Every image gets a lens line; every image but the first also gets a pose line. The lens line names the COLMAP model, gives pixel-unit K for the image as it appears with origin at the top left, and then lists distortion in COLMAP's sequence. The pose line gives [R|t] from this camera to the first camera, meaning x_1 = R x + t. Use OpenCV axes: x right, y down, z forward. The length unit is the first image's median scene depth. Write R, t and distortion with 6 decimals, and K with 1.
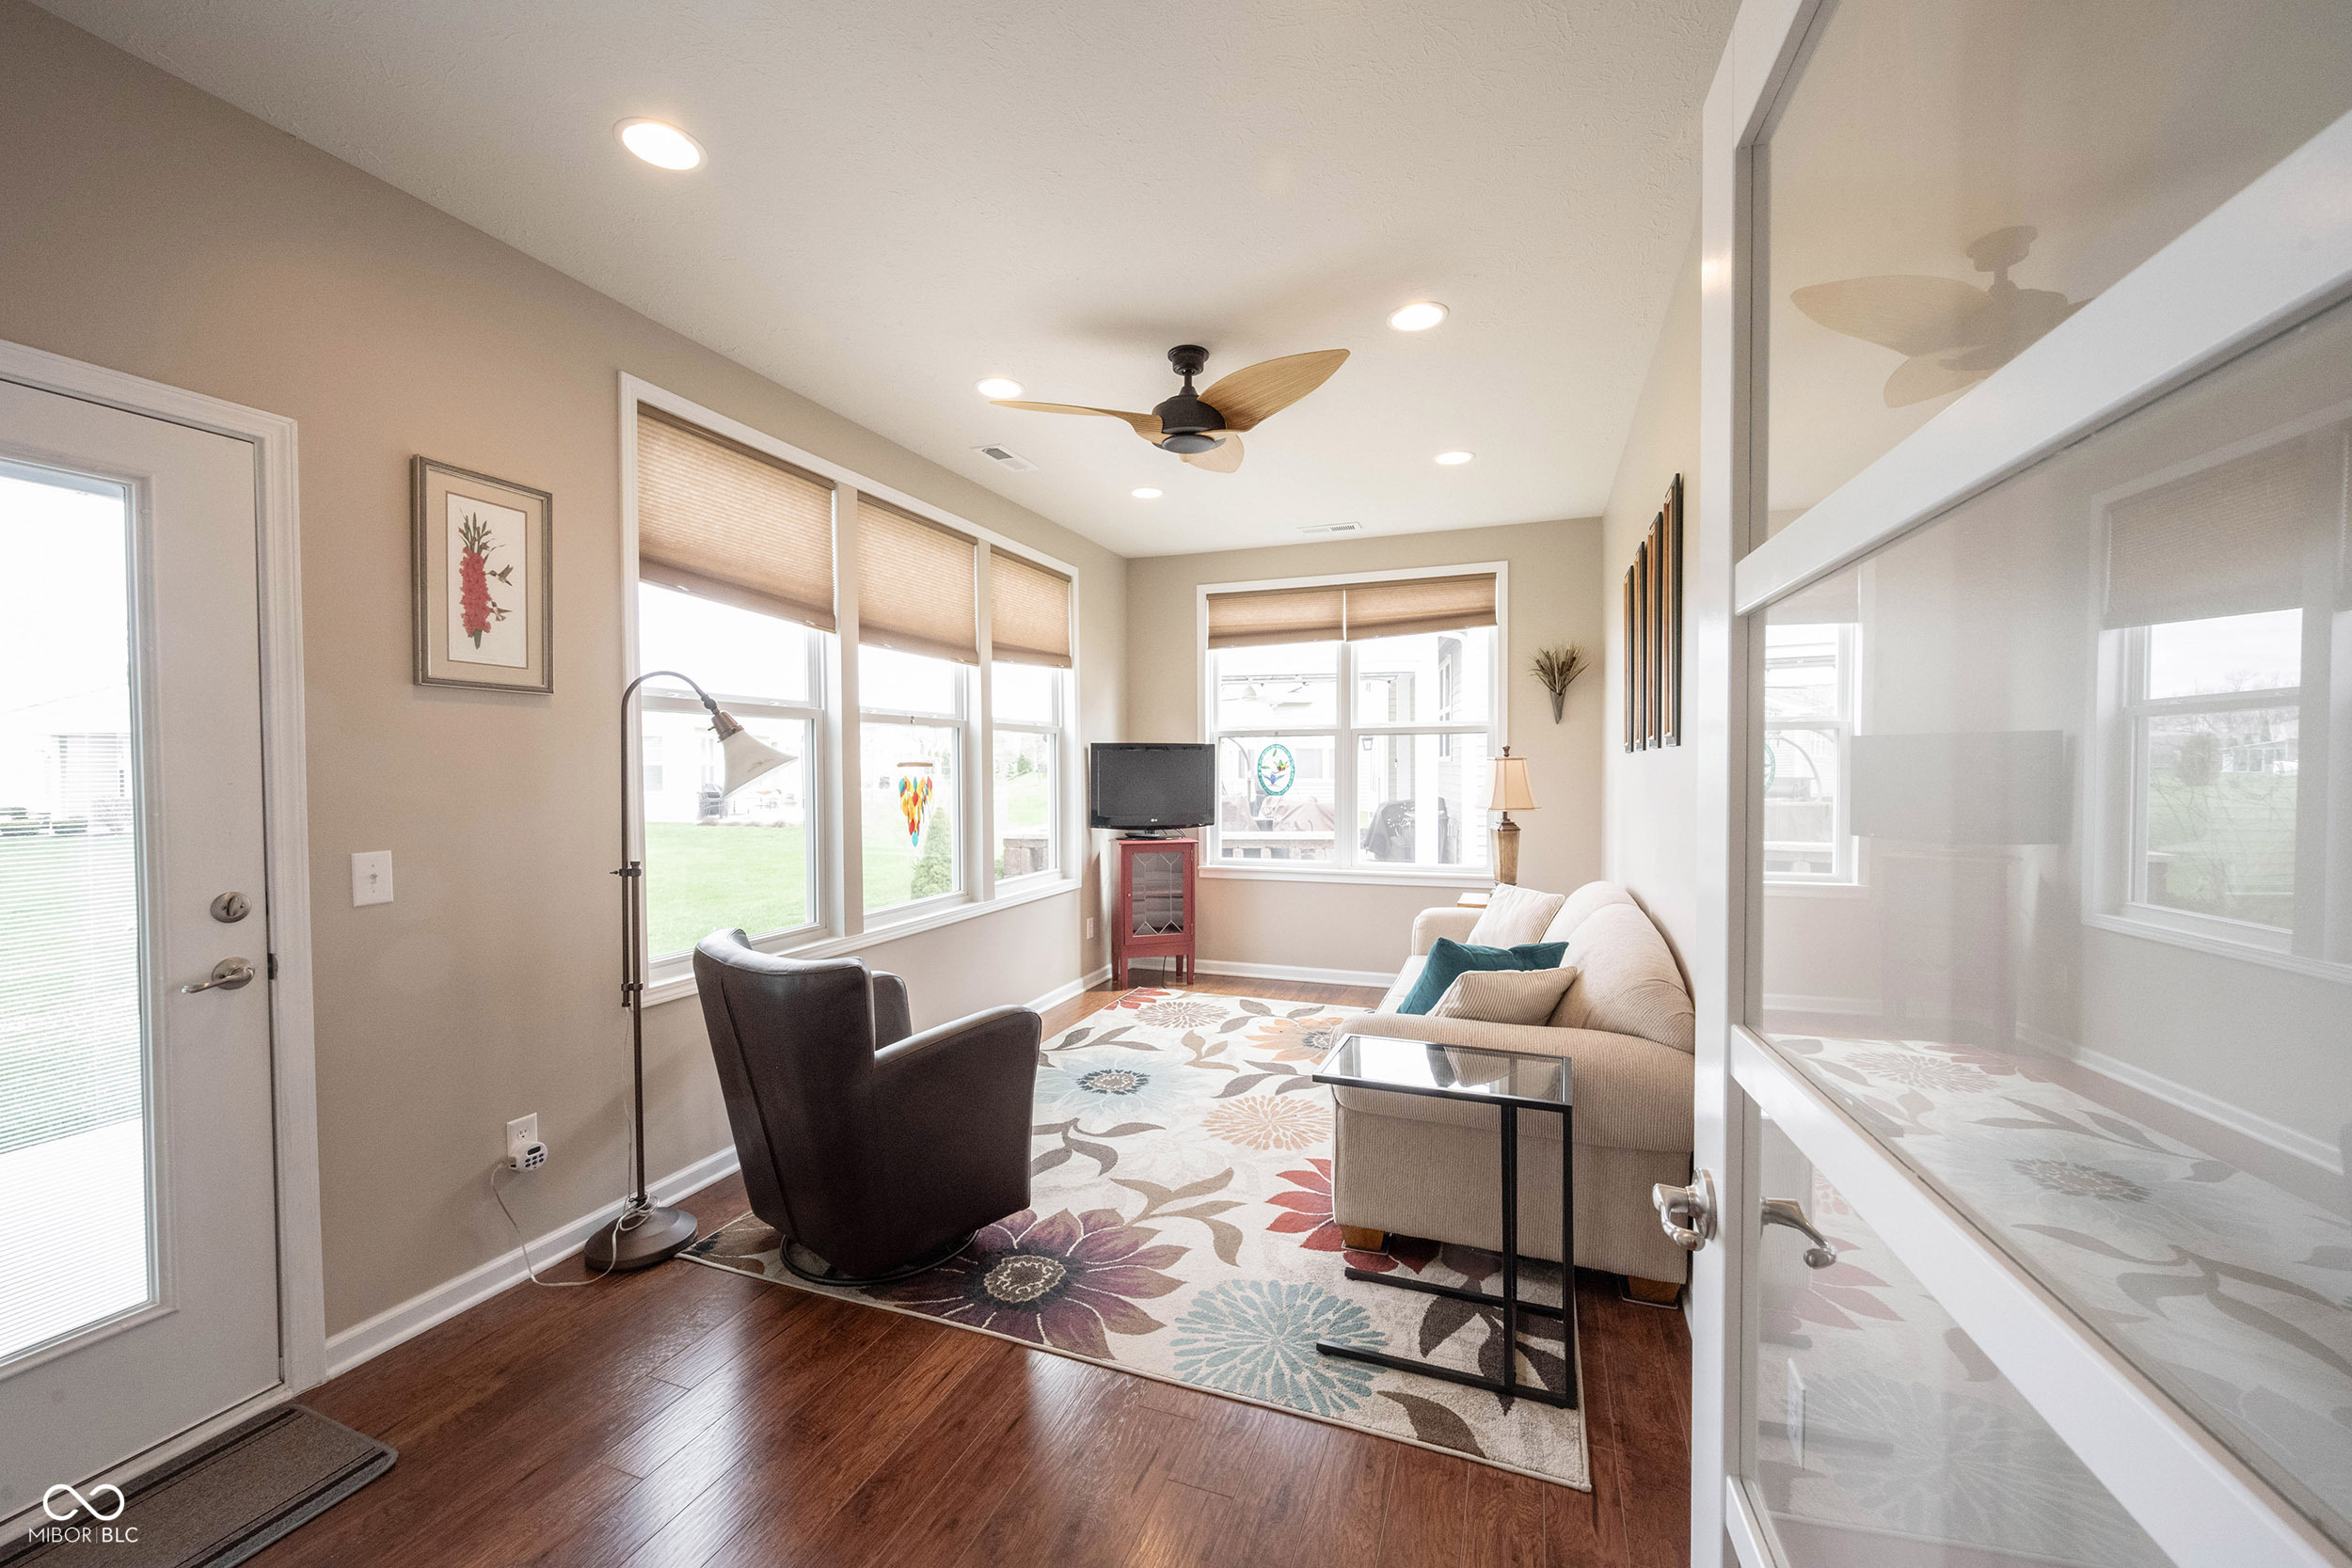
lens RADIAL K [[930.5, 0, 1169.5], [0, 930.5, 789.0], [0, 0, 1]] dist [-0.000534, 0.000268]
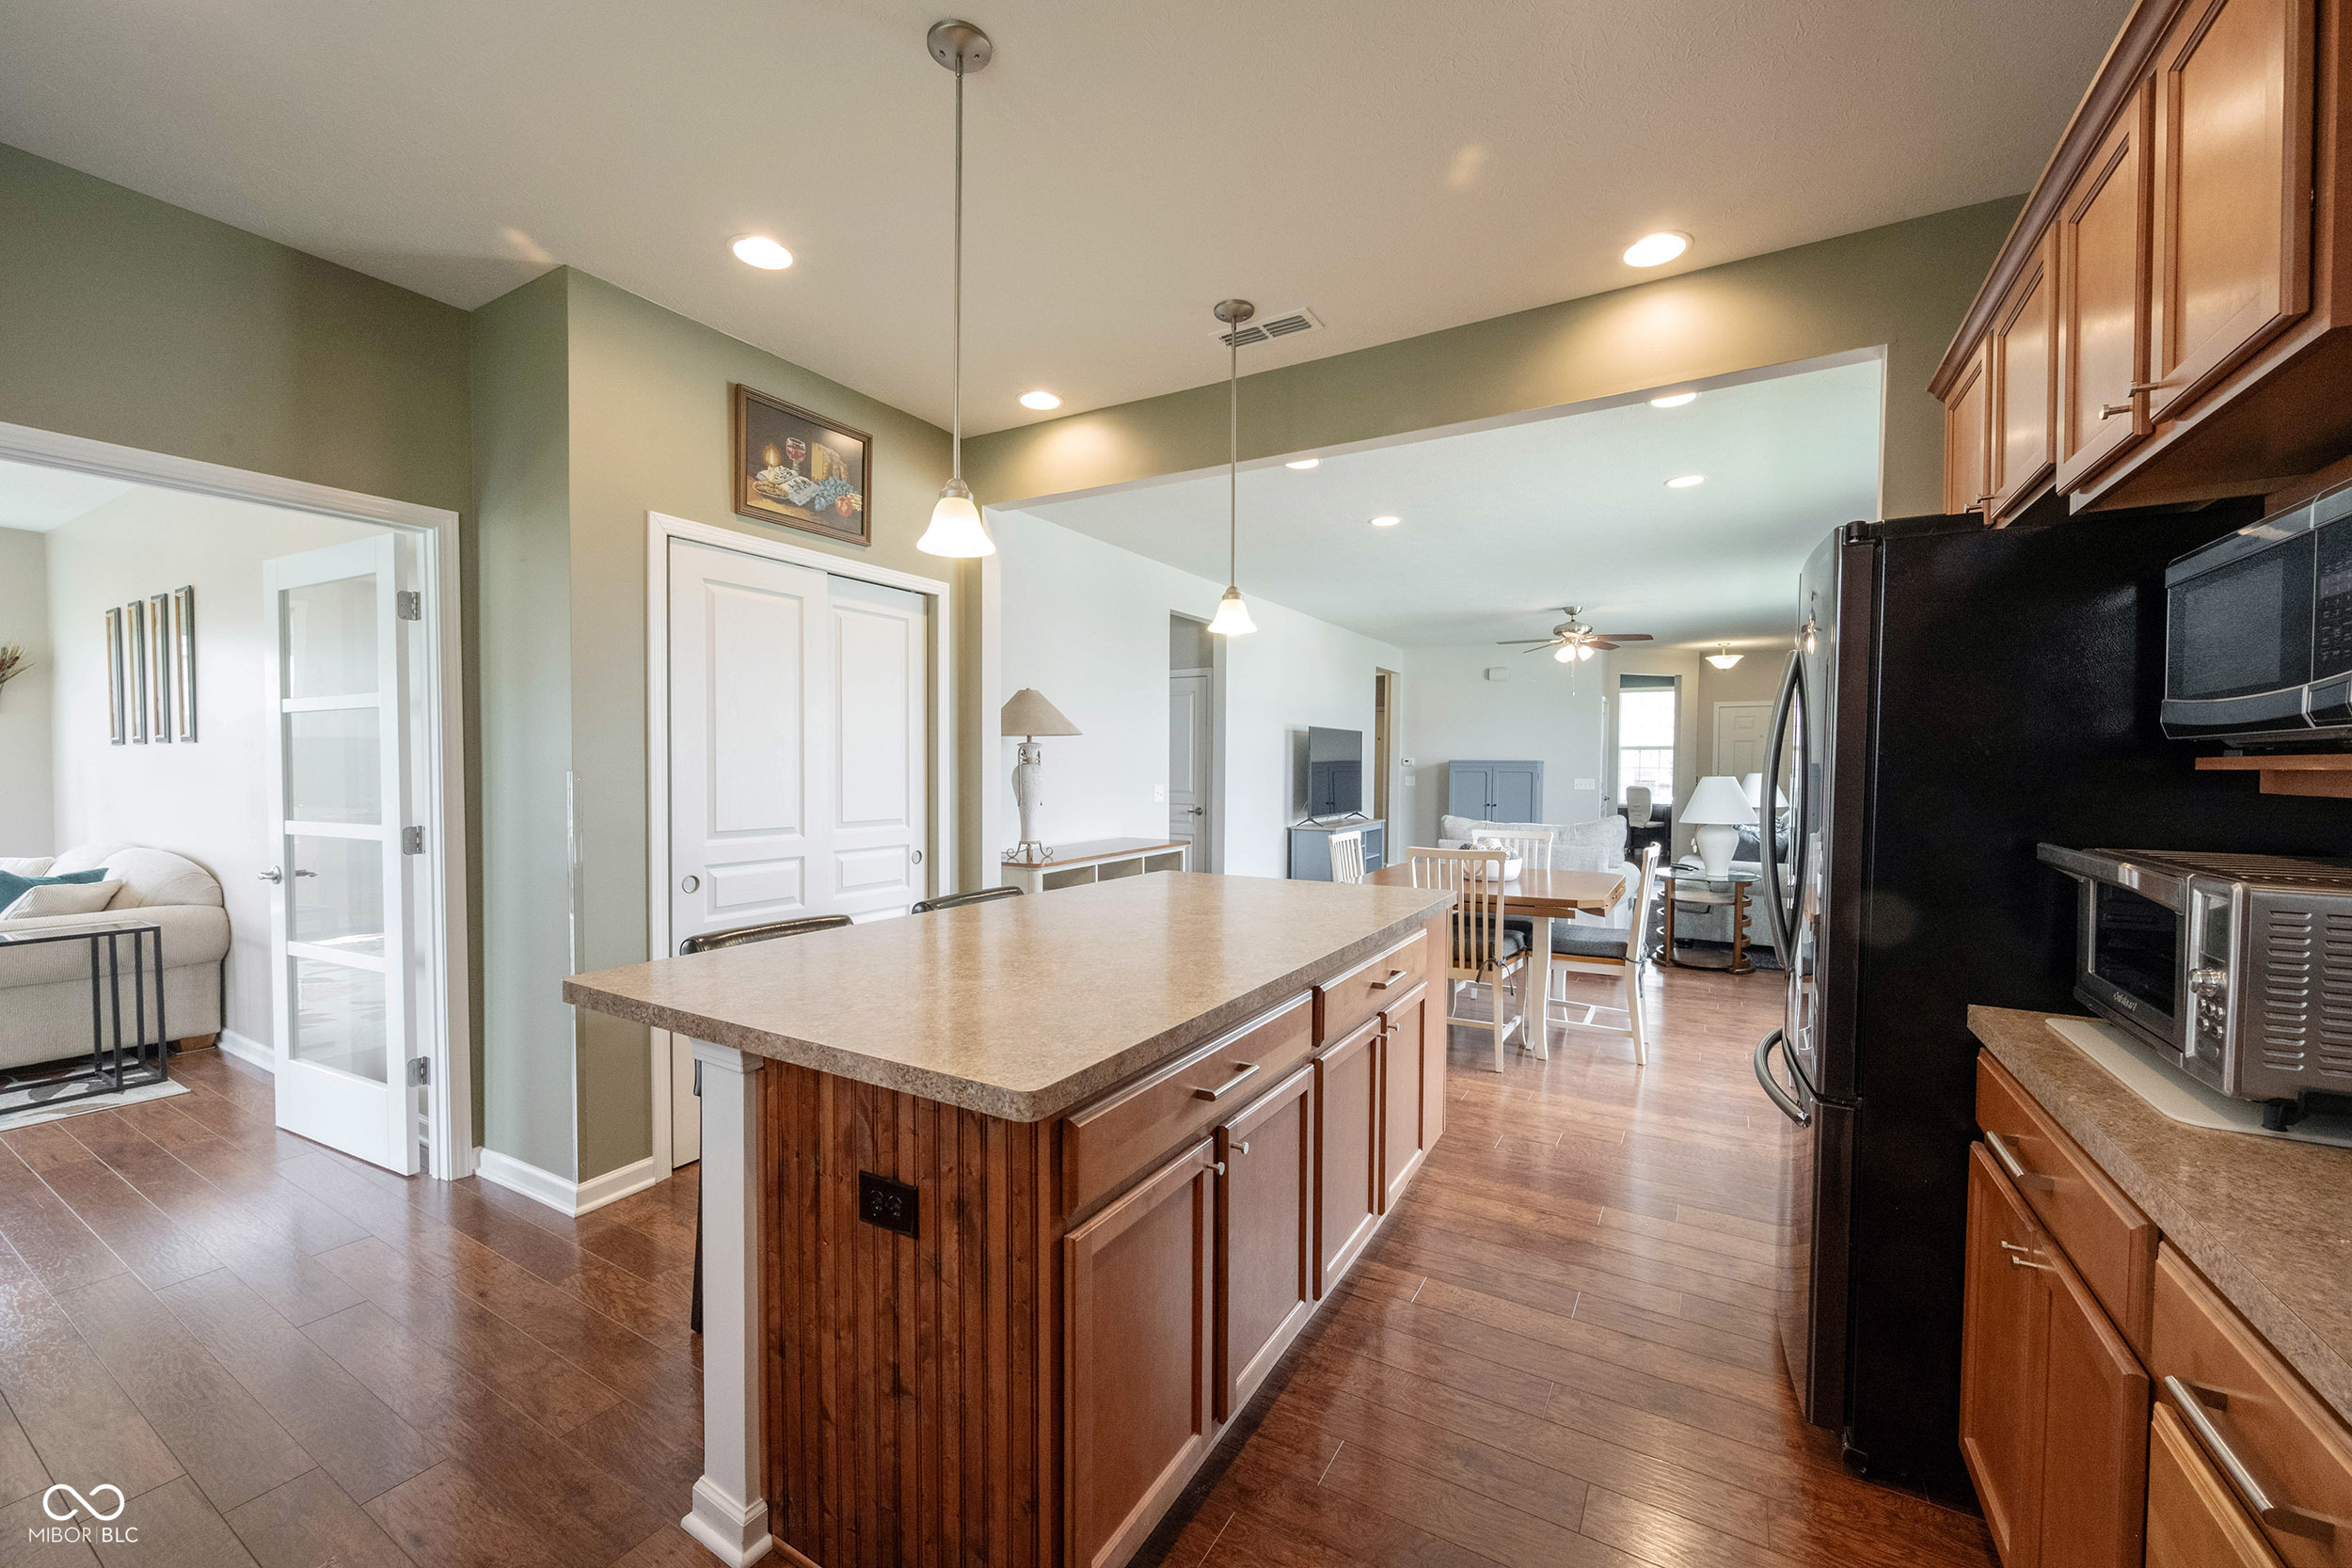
lens RADIAL K [[930.5, 0, 1173.3], [0, 930.5, 773.7], [0, 0, 1]] dist [-0.000534, 0.000268]
pose [[0.158161, 0.000496, 0.987413, -0.806146], [0.013481, 0.999906, -0.002662, 0.035783], [-0.987321, 0.013733, 0.158139, -0.989529]]
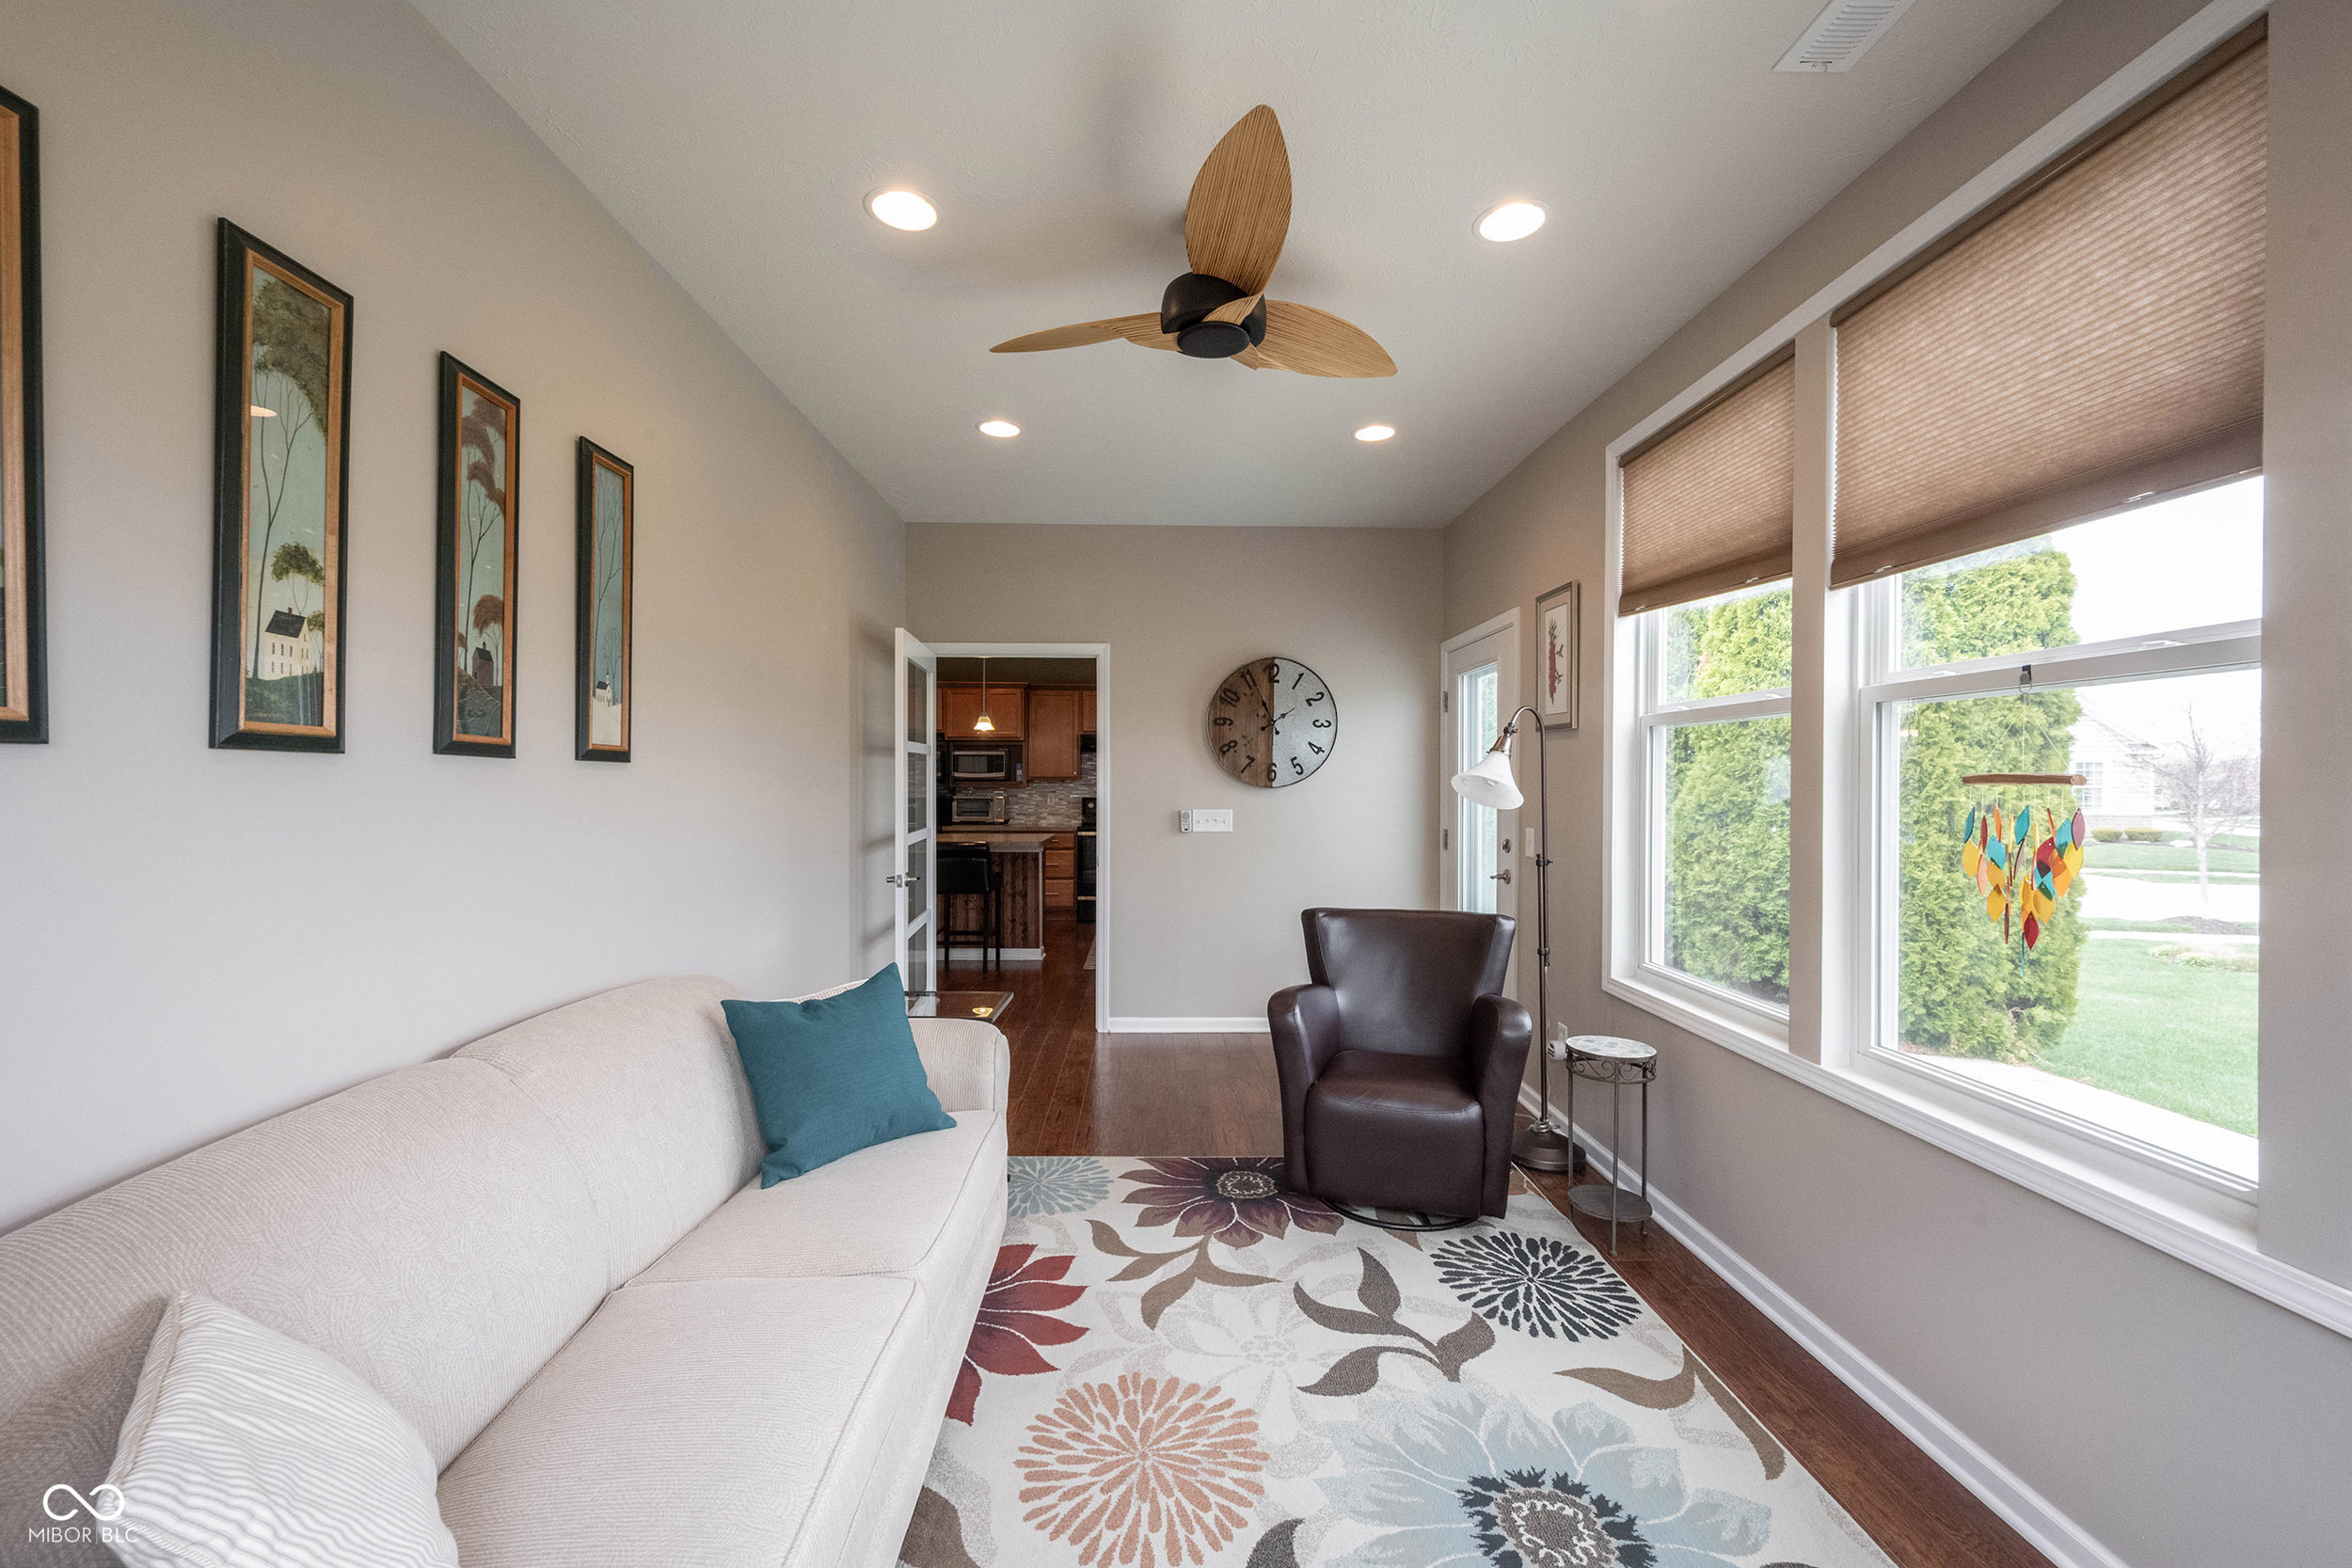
lens RADIAL K [[930.5, 0, 1182.2], [0, 930.5, 772.9], [0, 0, 1]] dist [-0.000534, 0.000268]
pose [[-0.919368, 0.000850, -0.393399, 0.361989], [-0.005992, 0.999851, 0.016162, -0.049071], [0.393354, 0.017216, -0.919226, 1.821618]]
